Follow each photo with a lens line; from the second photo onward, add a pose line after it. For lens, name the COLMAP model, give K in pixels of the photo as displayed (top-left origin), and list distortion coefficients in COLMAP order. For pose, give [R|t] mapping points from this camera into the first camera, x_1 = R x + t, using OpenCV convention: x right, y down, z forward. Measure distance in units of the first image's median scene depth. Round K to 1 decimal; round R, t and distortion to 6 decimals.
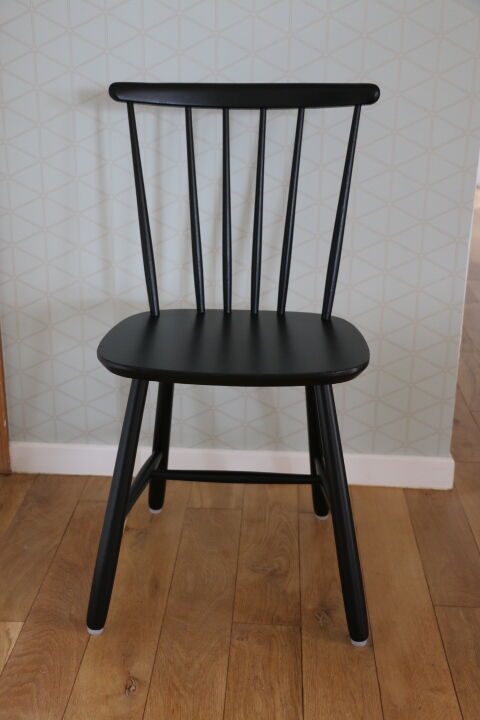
lens RADIAL K [[966.0, 0, 240.0], [0, 966.0, 360.0], [0, 0, 1]] dist [0.055329, 0.119474]
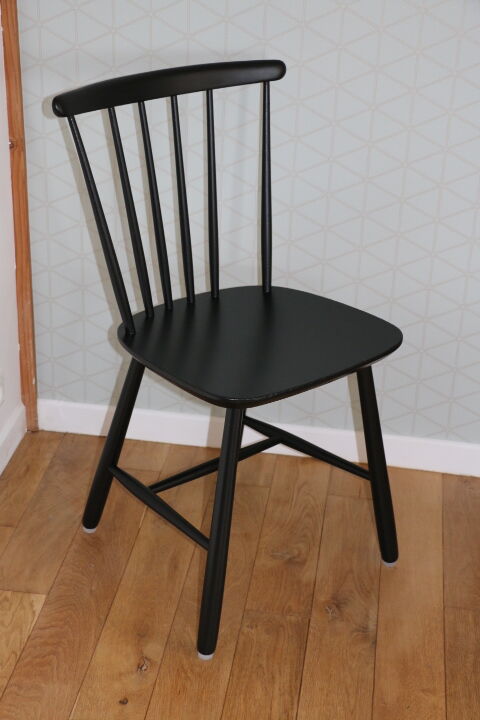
lens RADIAL K [[1288.0, 0, 240.0], [0, 1288.0, 360.0], [0, 0, 1]] dist [0.209650, 0.070405]
pose [[0.995746, 0.057701, -0.071843, 0.073053], [-0.047843, 0.990084, 0.132081, -0.180852], [0.078752, -0.128082, 0.988632, -0.347357]]
